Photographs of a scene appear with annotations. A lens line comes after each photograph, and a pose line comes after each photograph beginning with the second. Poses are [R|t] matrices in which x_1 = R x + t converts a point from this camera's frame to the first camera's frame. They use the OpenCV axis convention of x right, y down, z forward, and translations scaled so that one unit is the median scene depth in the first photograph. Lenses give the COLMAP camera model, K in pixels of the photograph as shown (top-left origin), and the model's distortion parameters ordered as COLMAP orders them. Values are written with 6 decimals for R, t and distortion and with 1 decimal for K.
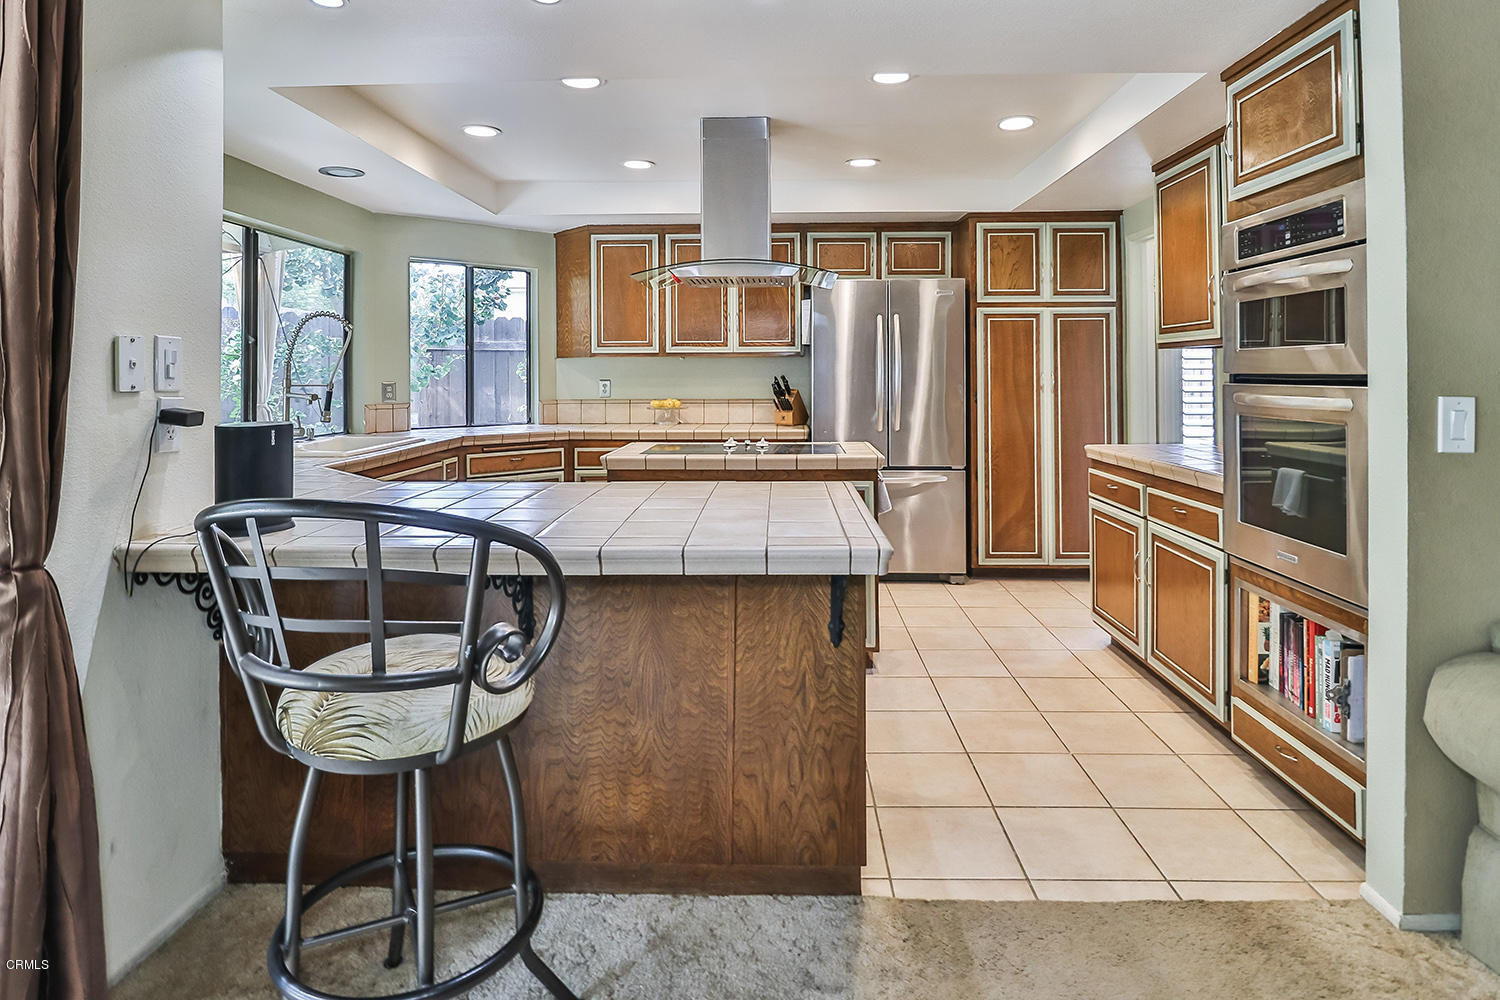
lens RADIAL K [[805.2, 0, 741.9], [0, 805.2, 370.2], [0, 0, 1]] dist [0.000512, -0.013589]
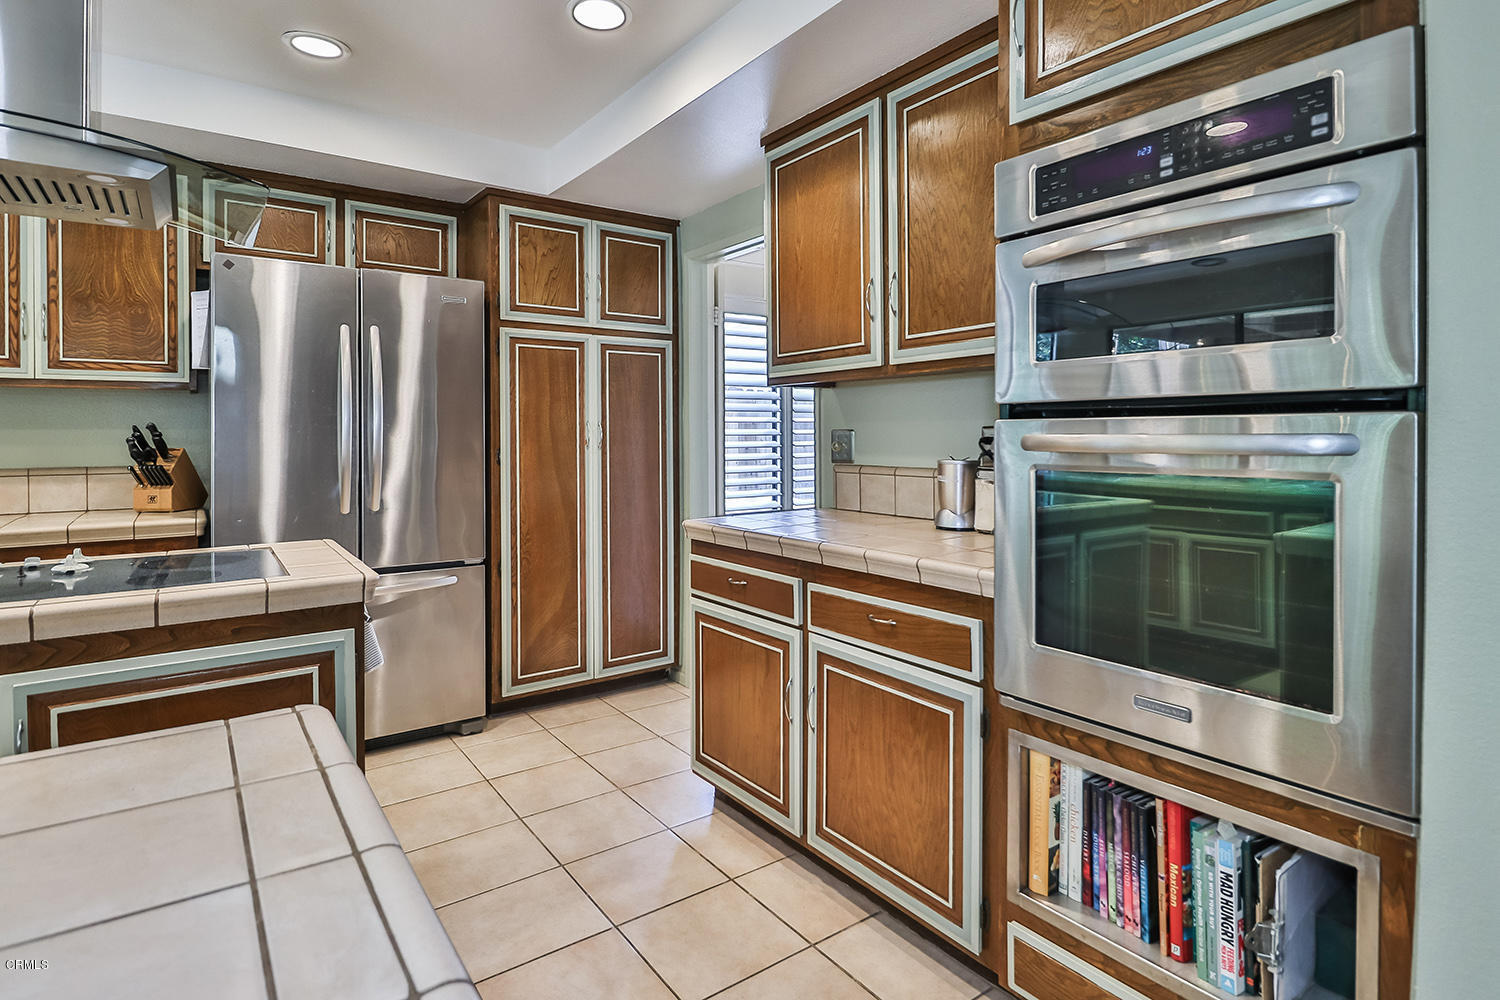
lens RADIAL K [[805.2, 0, 771.1], [0, 805.2, 439.1], [0, 0, 1]] dist [0.000512, -0.013589]
pose [[0.777103, -0.002058, 0.629370, 0.038258], [-0.002082, 0.999981, 0.005841, 0.014290], [-0.629370, -0.005849, 0.777084, 0.321081]]
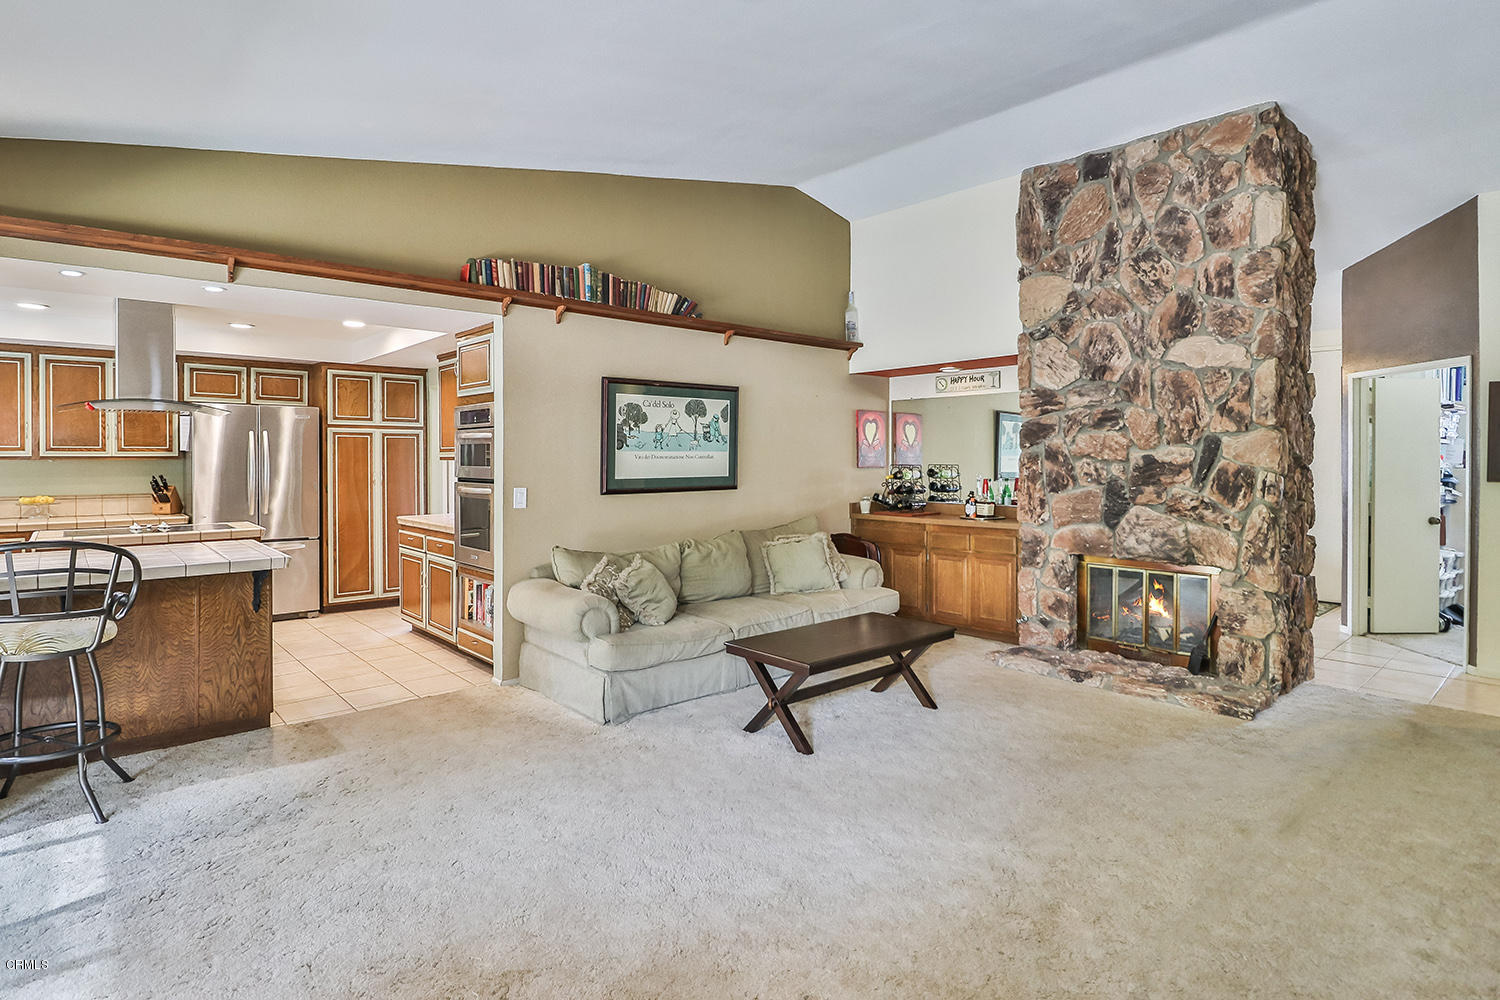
lens RADIAL K [[805.2, 0, 755.8], [0, 805.2, 465.9], [0, 0, 1]] dist [0.000512, -0.013589]
pose [[0.714670, -0.002860, 0.699455, -0.176556], [-0.006851, 0.999915, 0.011088, -0.030306], [-0.699428, -0.012717, 0.714590, -0.595862]]
